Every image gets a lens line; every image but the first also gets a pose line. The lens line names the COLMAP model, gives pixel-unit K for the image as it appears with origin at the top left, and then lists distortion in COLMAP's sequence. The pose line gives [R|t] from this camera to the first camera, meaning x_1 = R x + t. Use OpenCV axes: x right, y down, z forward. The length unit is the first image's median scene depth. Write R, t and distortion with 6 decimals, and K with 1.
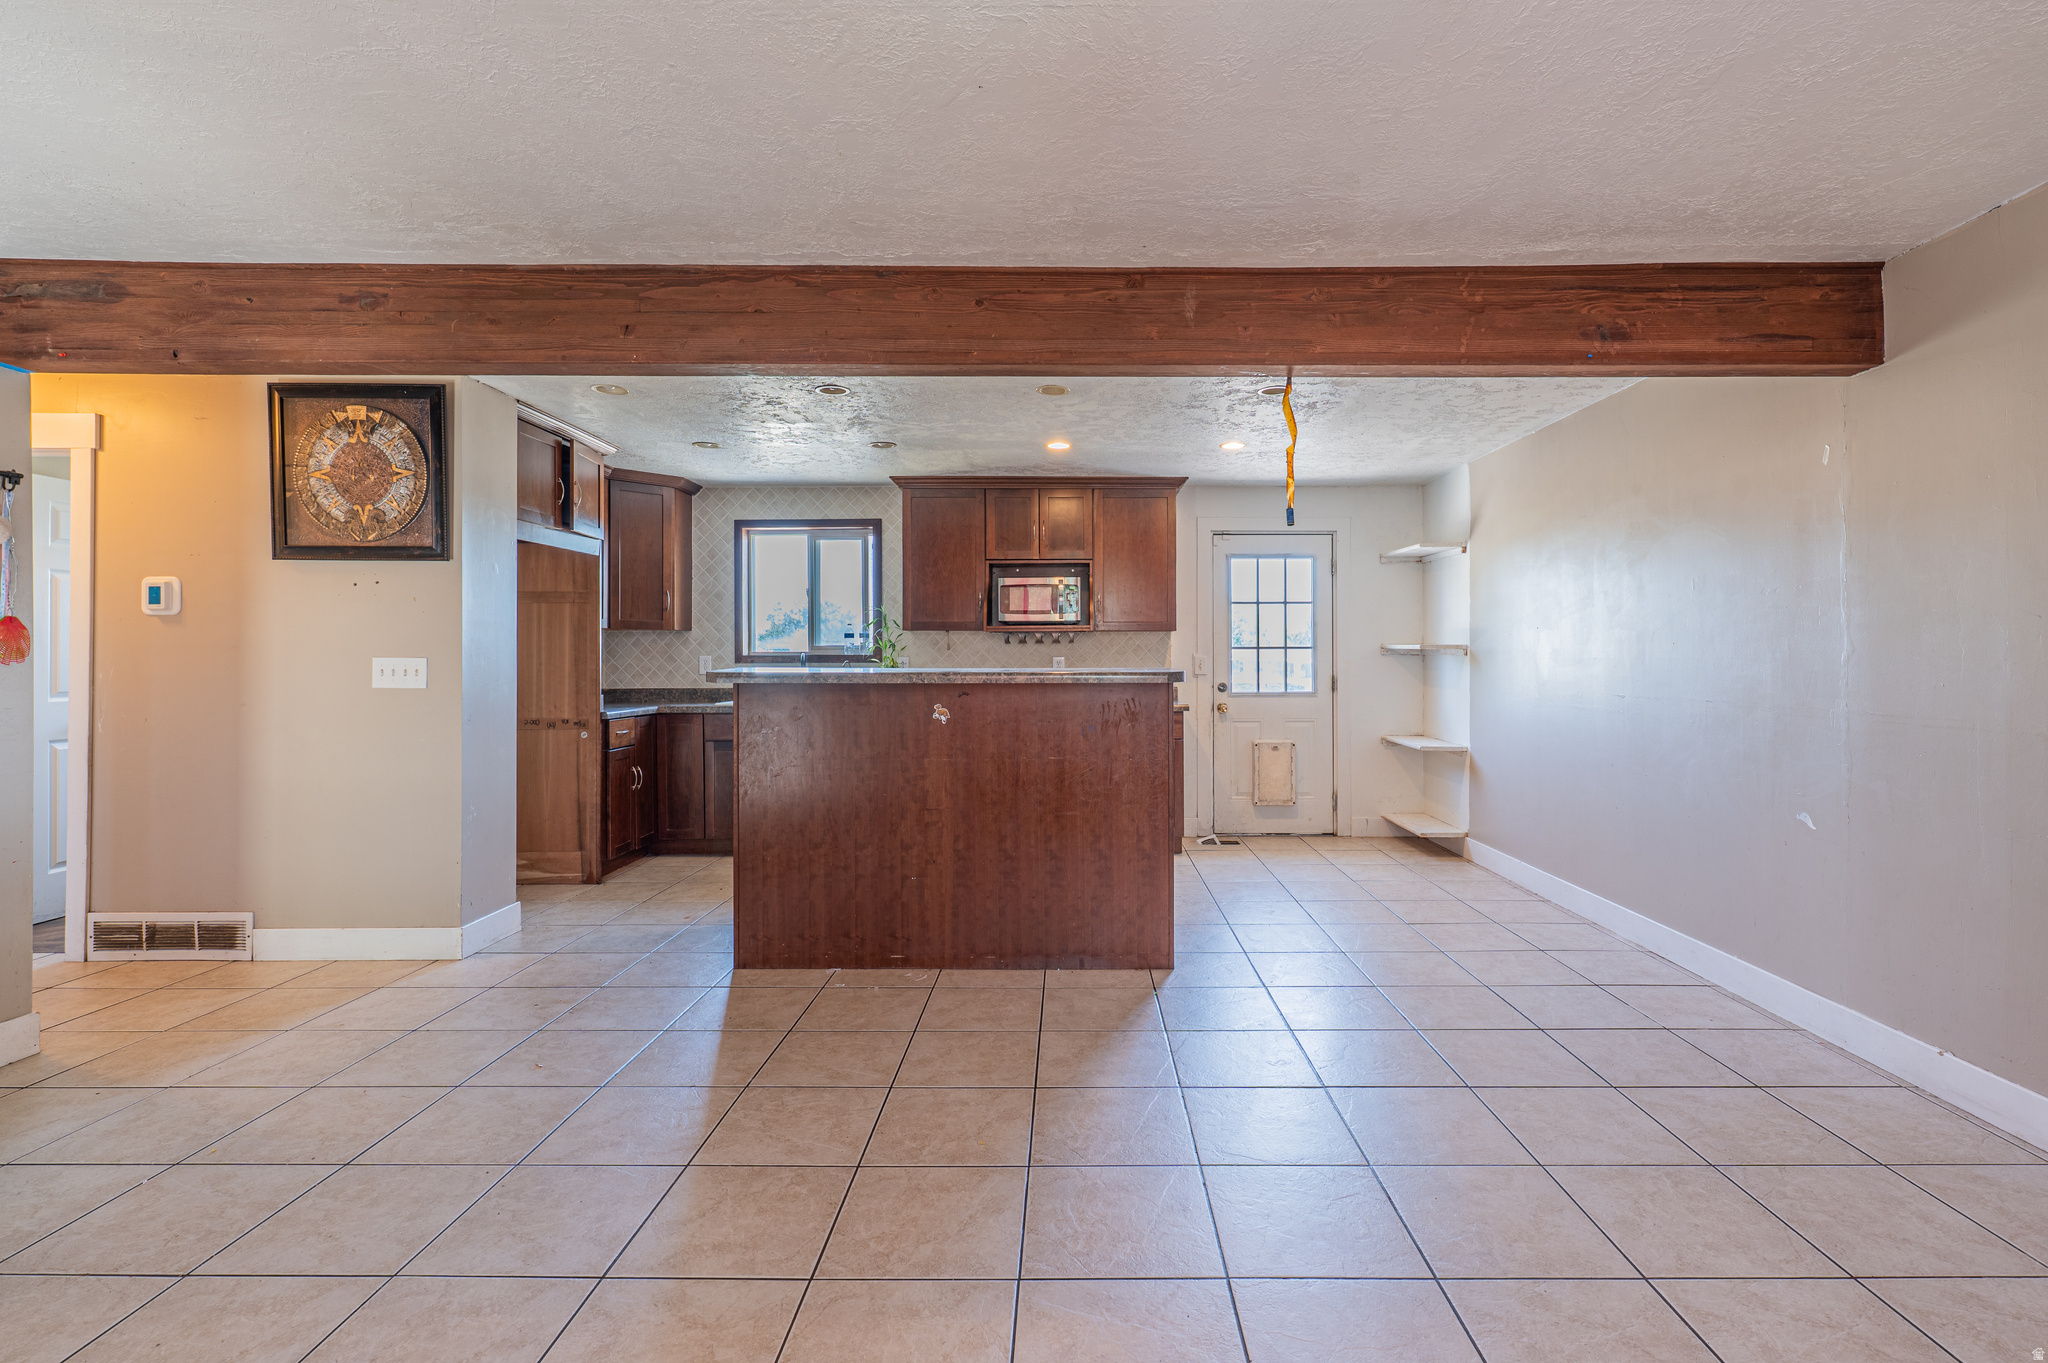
lens RADIAL K [[932.6, 0, 1072.9], [0, 932.6, 652.0], [0, 0, 1]] dist [0.000456, 0.000463]
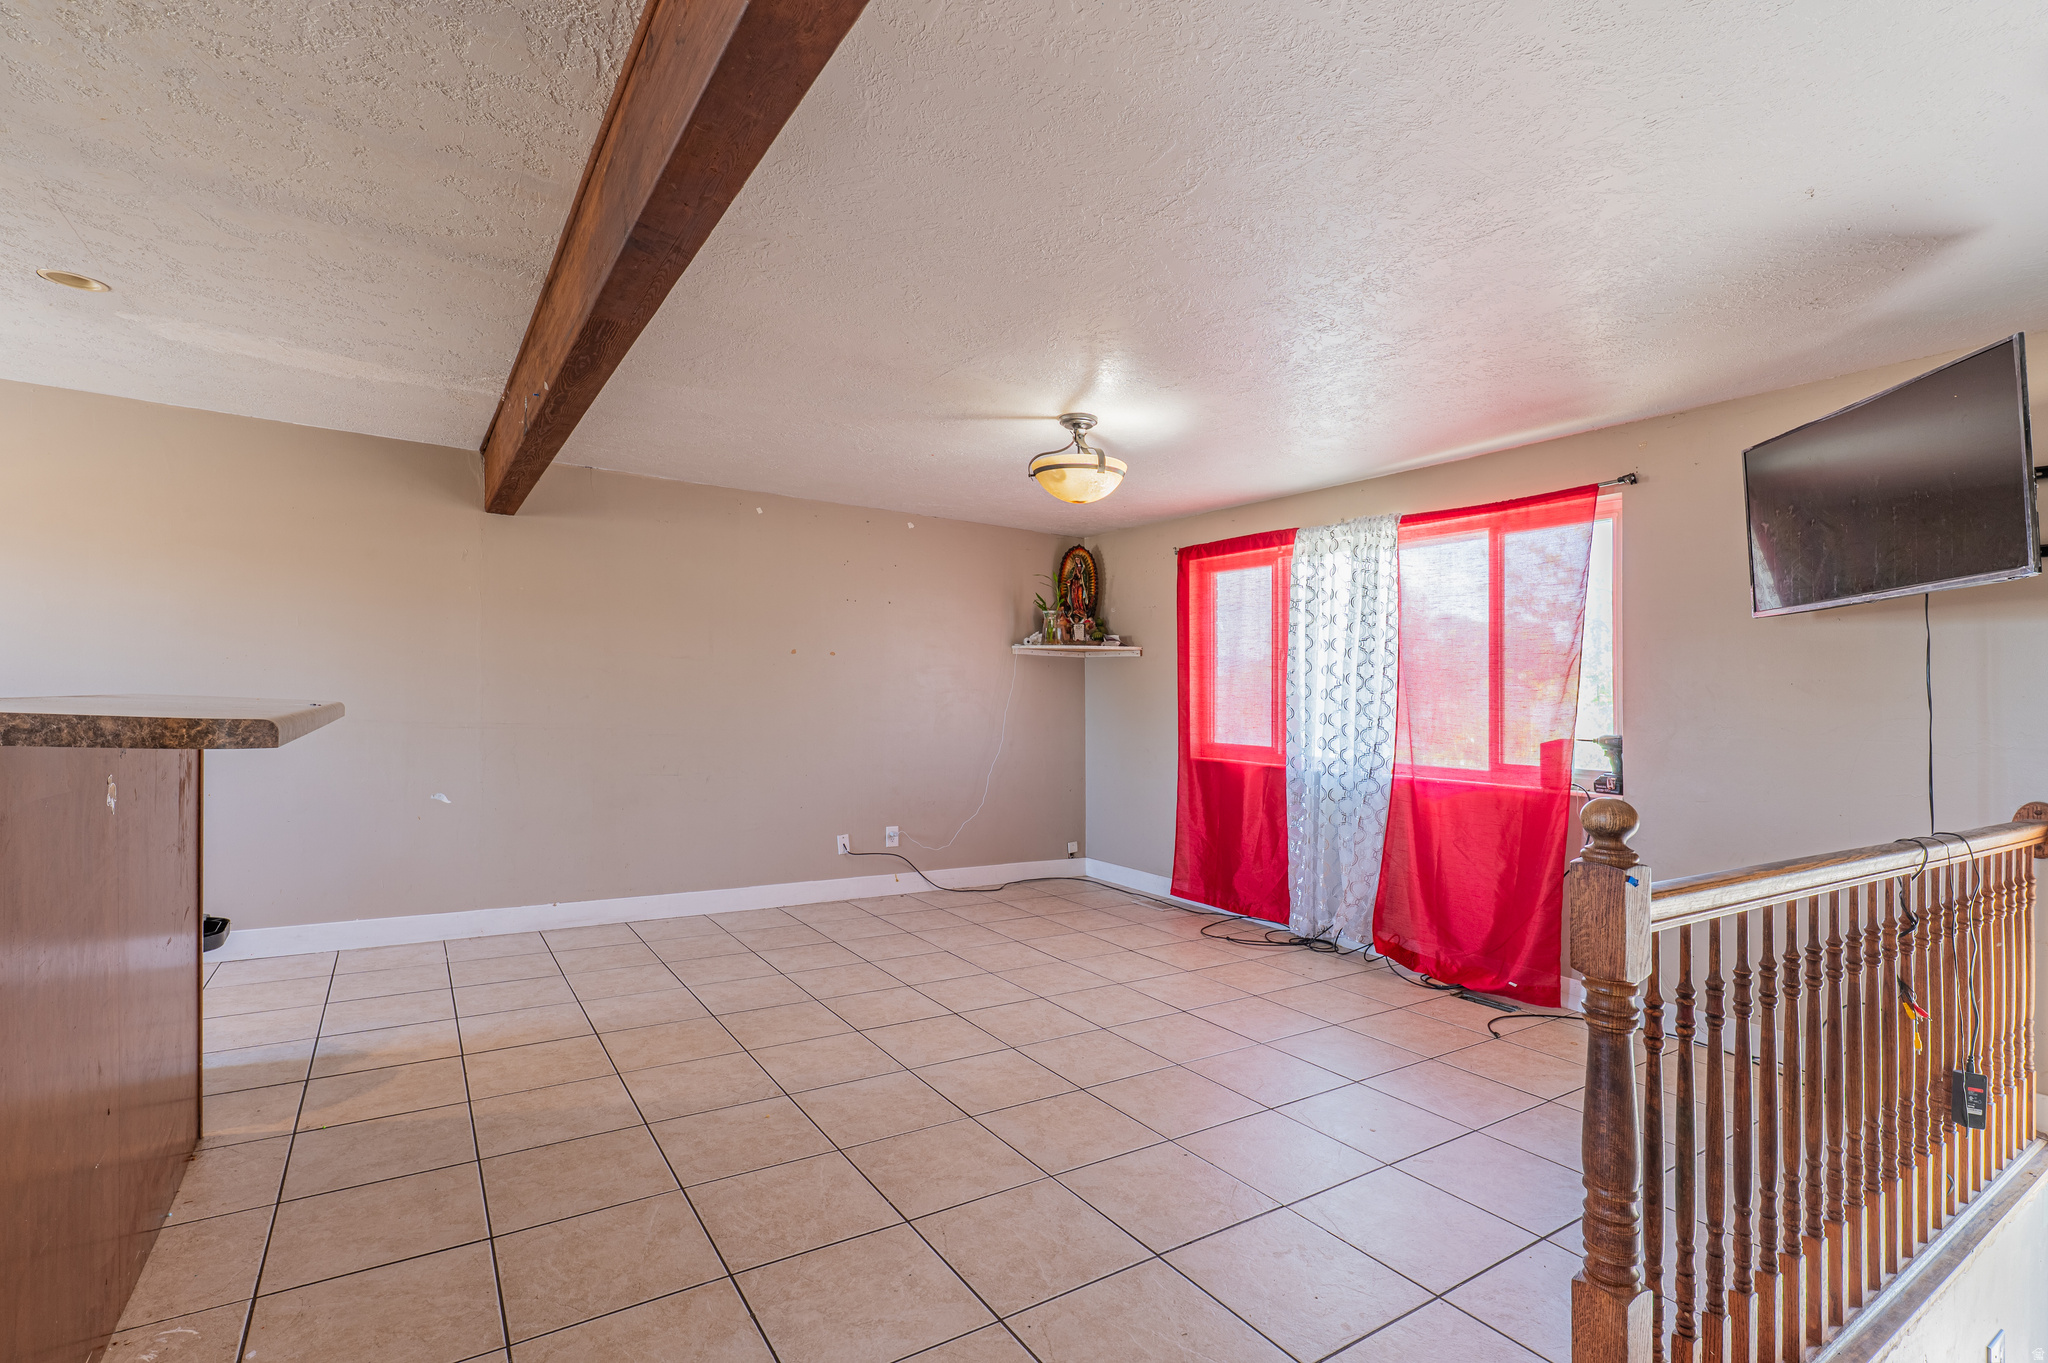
lens RADIAL K [[932.6, 0, 1023.8], [0, 932.6, 742.4], [0, 0, 1]] dist [0.000456, 0.000463]
pose [[-0.547627, -0.047763, 0.835358, -1.138478], [-0.031748, 0.998837, 0.036297, 0.015674], [-0.836120, -0.006644, -0.548507, 1.292475]]
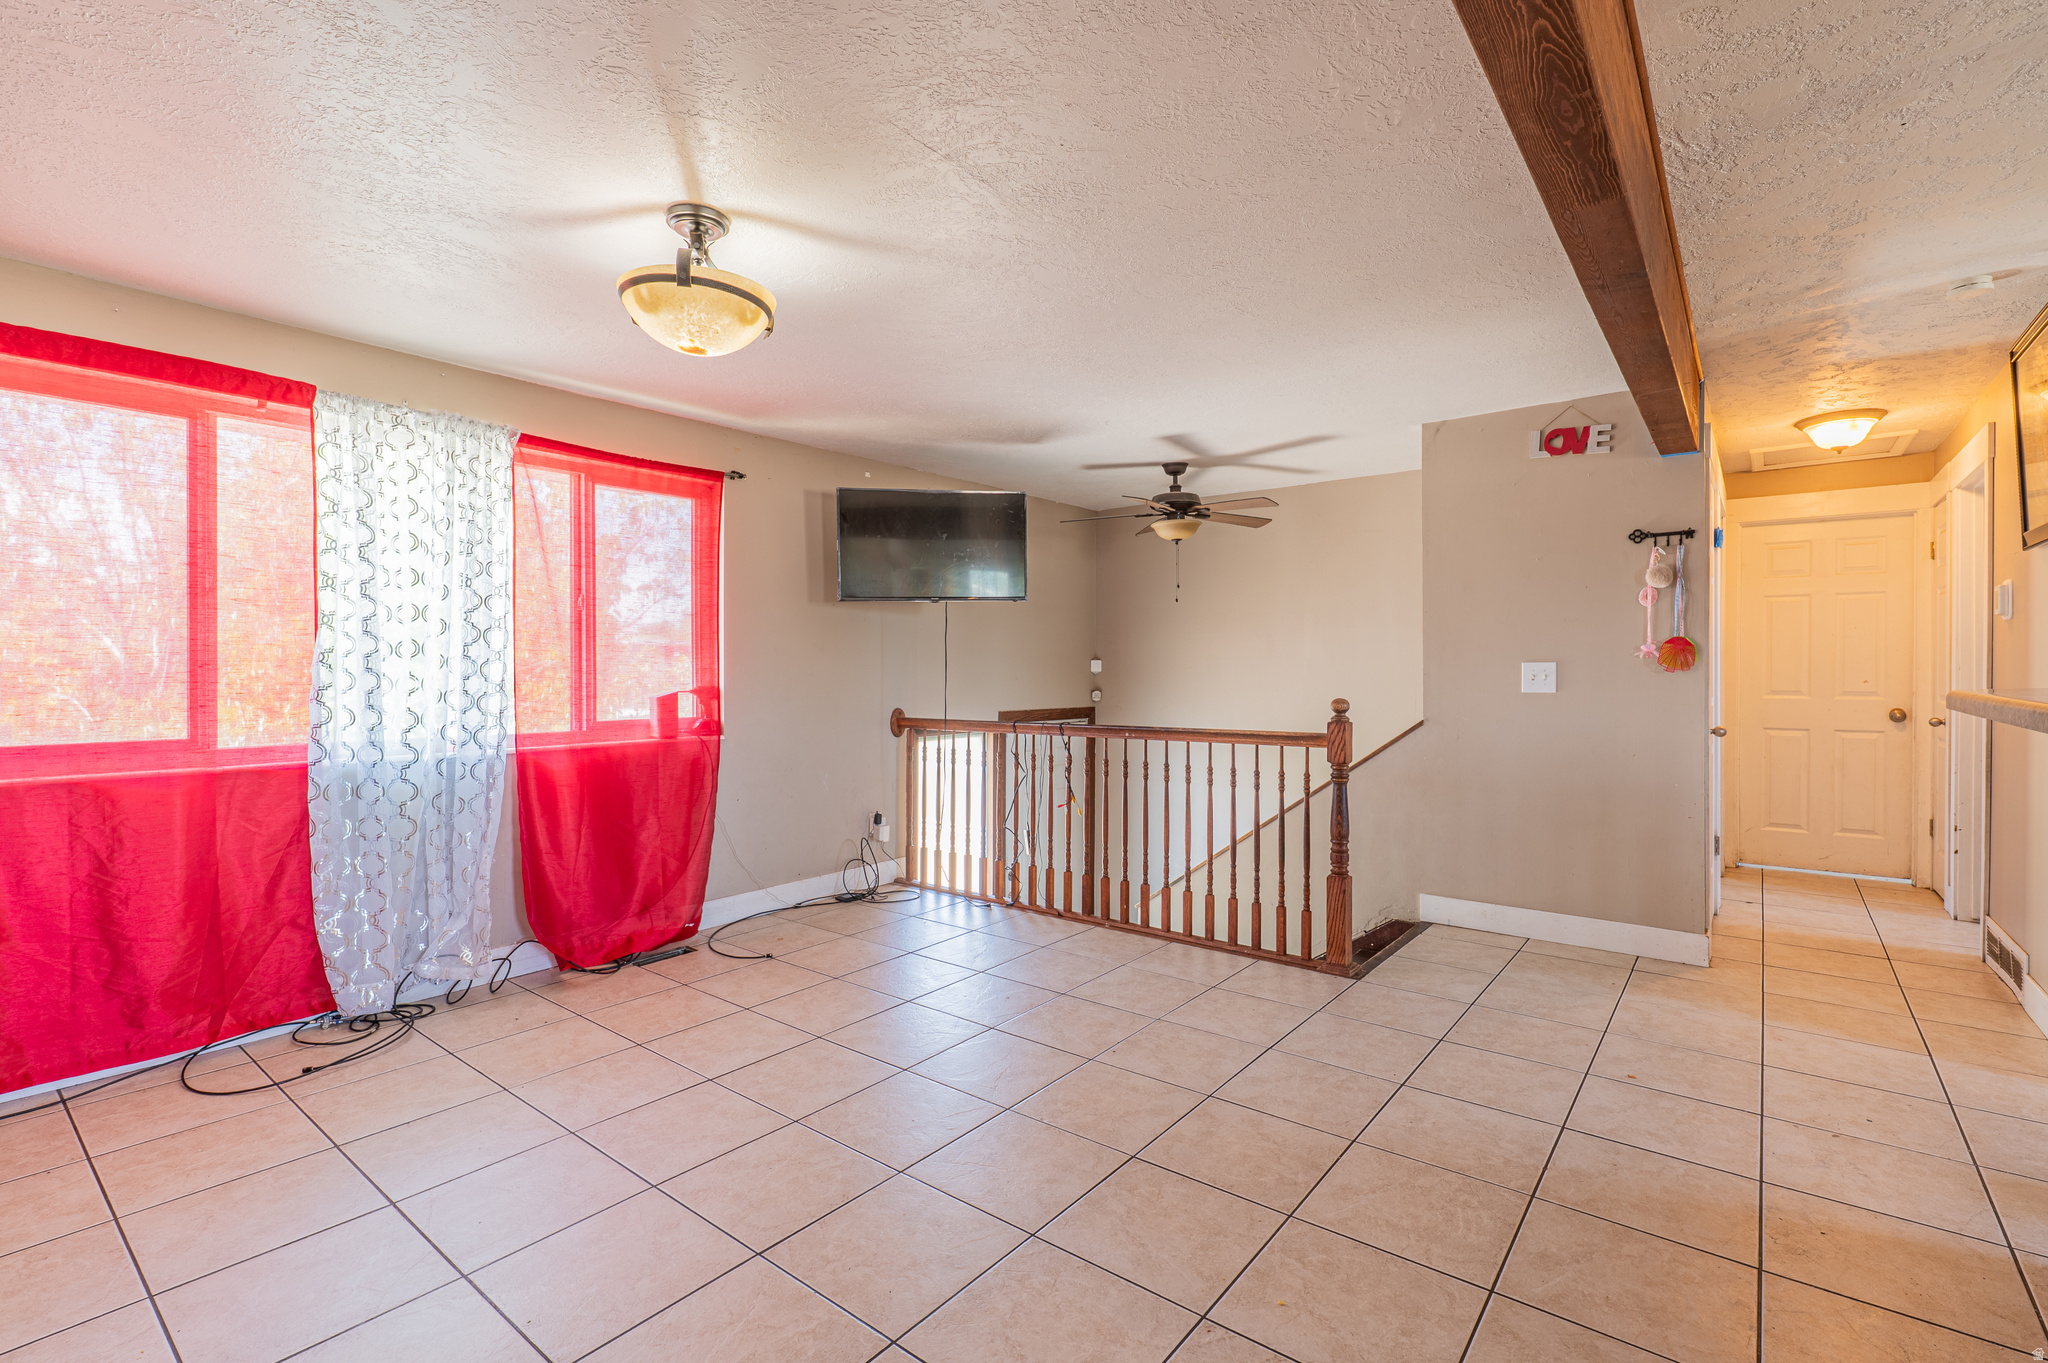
lens RADIAL K [[932.6, 0, 1014.2], [0, 932.6, 670.2], [0, 0, 1]] dist [0.000456, 0.000463]
pose [[-0.629149, 0.003408, -0.777277, 0.591606], [0.010077, 0.999942, -0.003772, 0.011731], [0.777219, -0.010206, -0.629147, 1.240748]]
